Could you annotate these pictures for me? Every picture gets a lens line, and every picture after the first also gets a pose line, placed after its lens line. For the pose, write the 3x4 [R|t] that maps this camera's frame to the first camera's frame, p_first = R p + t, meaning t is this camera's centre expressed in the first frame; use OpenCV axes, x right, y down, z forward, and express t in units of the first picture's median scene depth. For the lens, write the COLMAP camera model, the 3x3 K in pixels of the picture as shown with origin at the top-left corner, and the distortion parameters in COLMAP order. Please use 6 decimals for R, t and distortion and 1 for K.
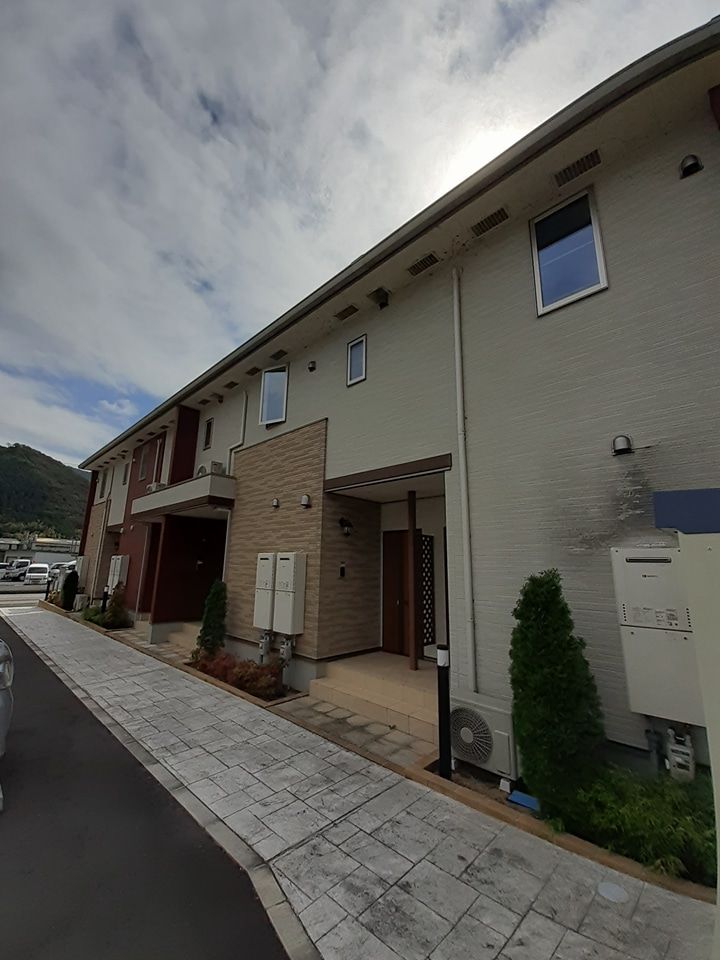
lens RADIAL K [[383.5, 0, 351.8], [0, 383.5, 485.1], [0, 0, 1]] dist [-0.006843, -0.002476]
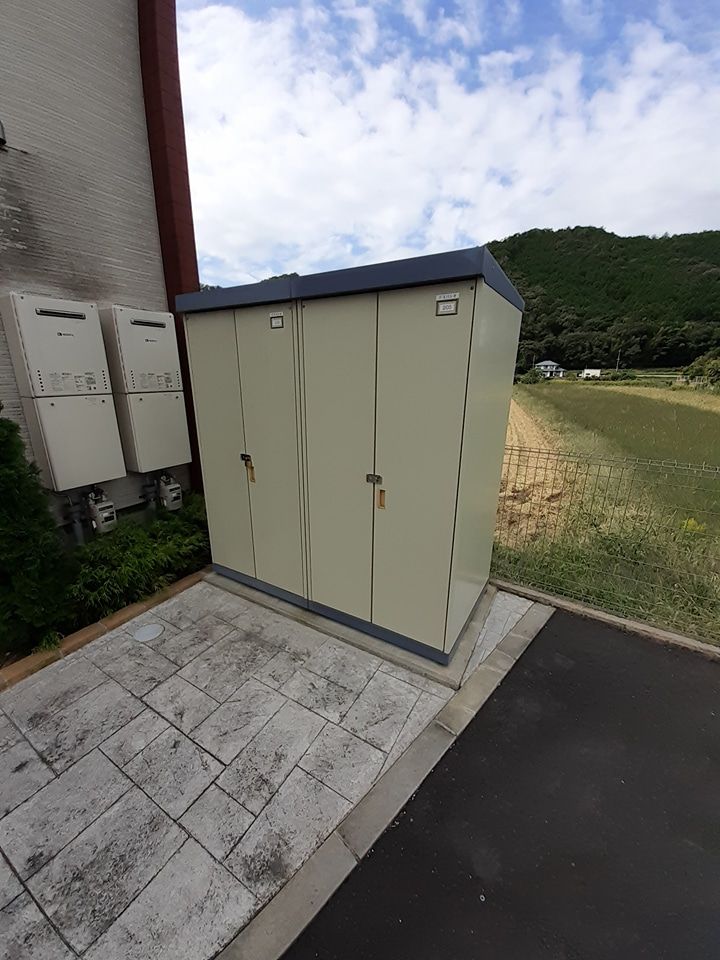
lens RADIAL K [[383.5, 0, 355.7], [0, 383.5, 482.7], [0, 0, 1]] dist [-0.006843, -0.002476]
pose [[-0.207091, -0.300612, 0.930992, -0.308009], [-0.217570, 0.941942, 0.255752, 0.259690], [-0.953822, -0.149592, -0.260472, 0.756541]]
